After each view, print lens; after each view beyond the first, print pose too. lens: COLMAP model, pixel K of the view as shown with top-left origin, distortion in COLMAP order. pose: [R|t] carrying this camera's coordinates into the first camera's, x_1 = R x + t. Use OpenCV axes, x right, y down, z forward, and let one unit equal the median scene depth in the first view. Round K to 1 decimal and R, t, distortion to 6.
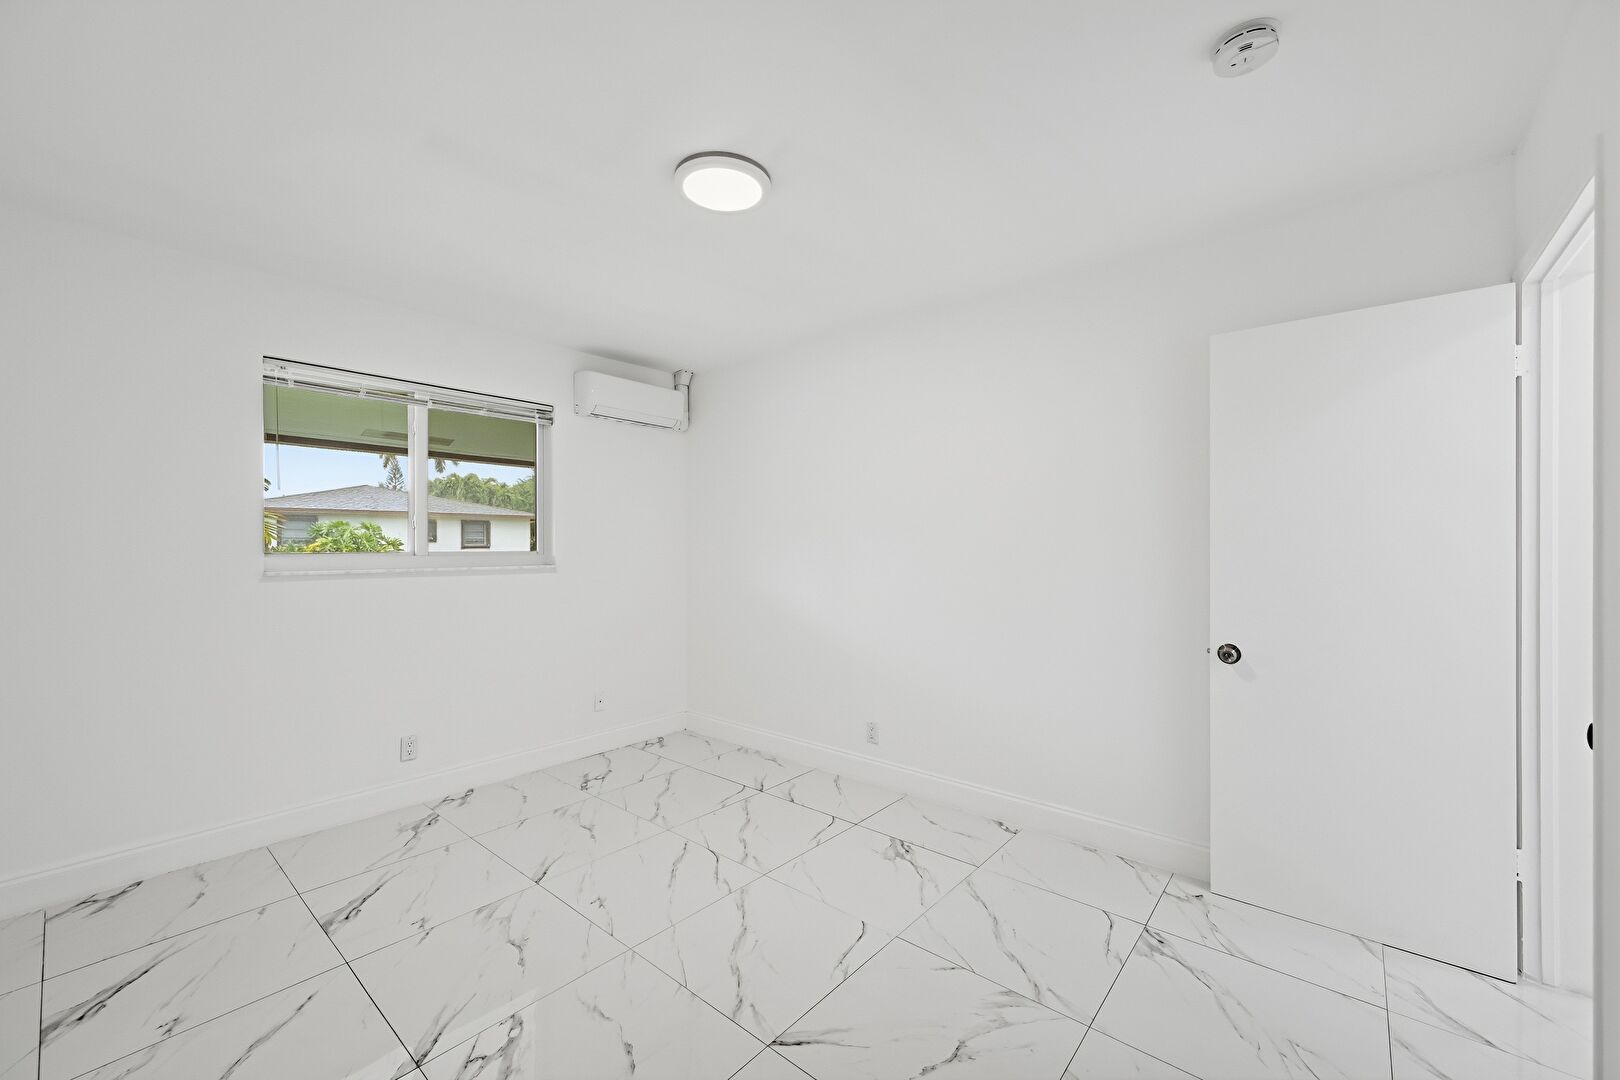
lens RADIAL K [[645.2, 0, 805.8], [0, 645.2, 541.2], [0, 0, 1]] dist [0.000493, -0.000127]
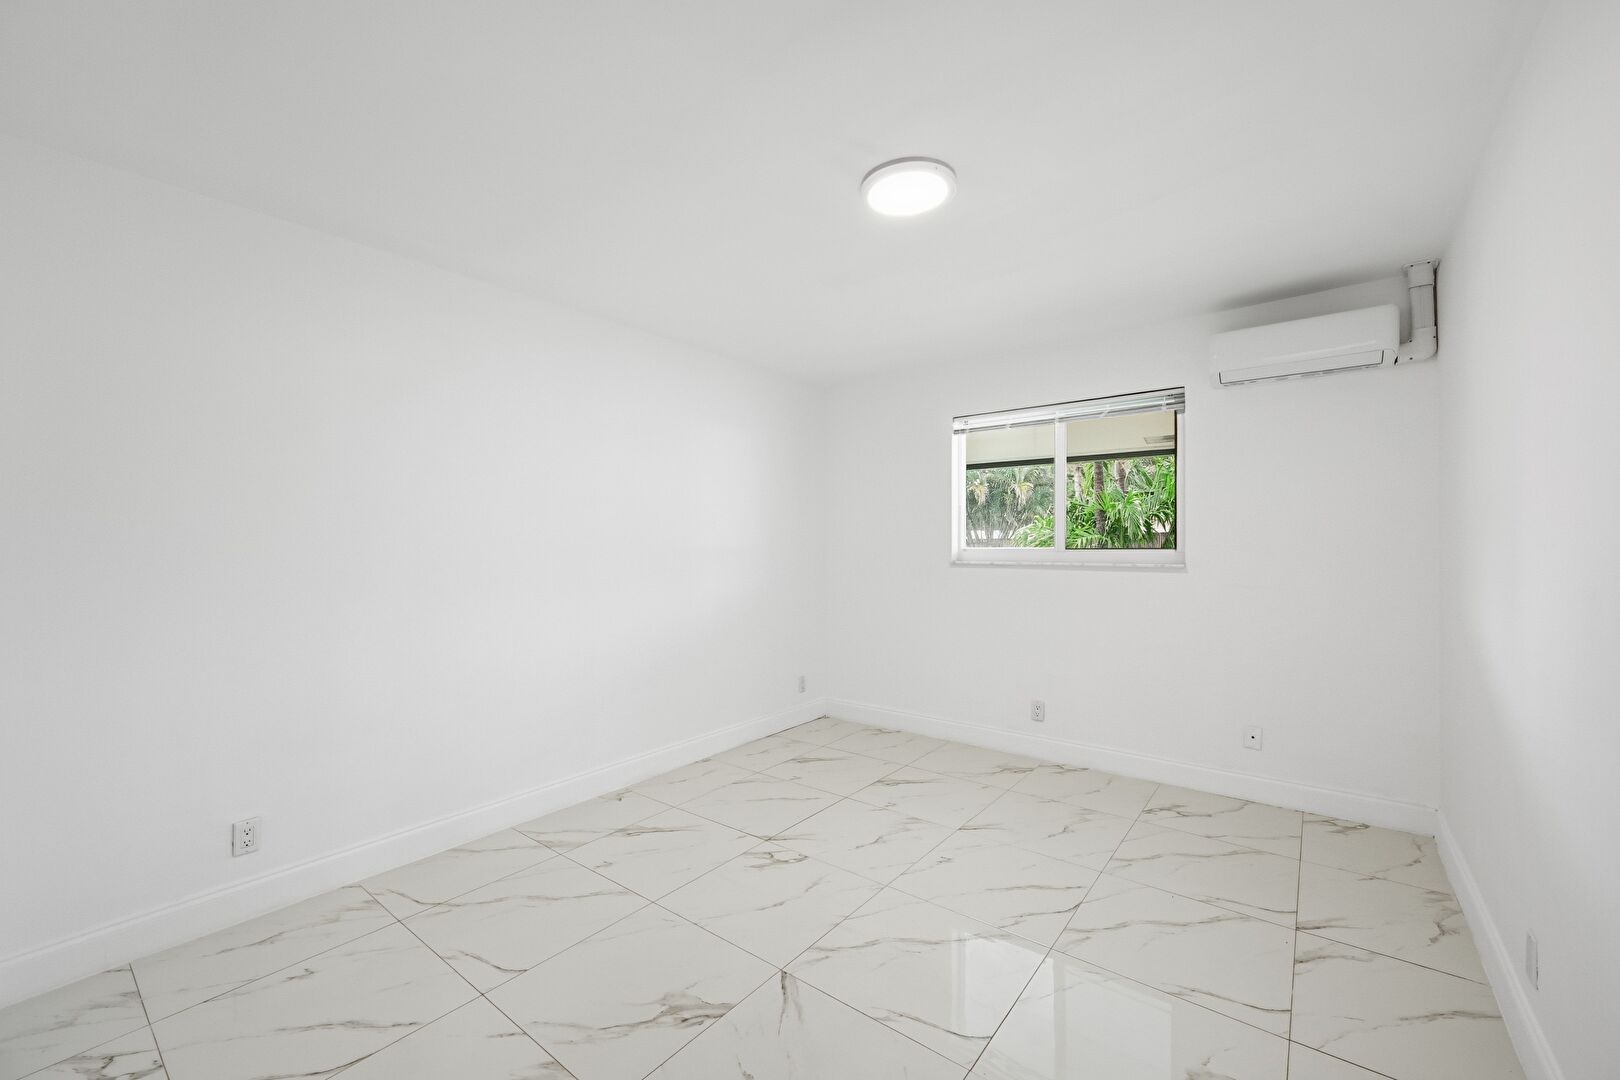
lens RADIAL K [[645.2, 0, 805.8], [0, 645.2, 541.2], [0, 0, 1]] dist [0.000493, -0.000127]
pose [[0.039460, -0.003491, -0.999215, 0.578287], [0.008728, 0.999957, -0.003148, 0.003108], [0.999183, -0.008597, 0.039489, 0.520089]]
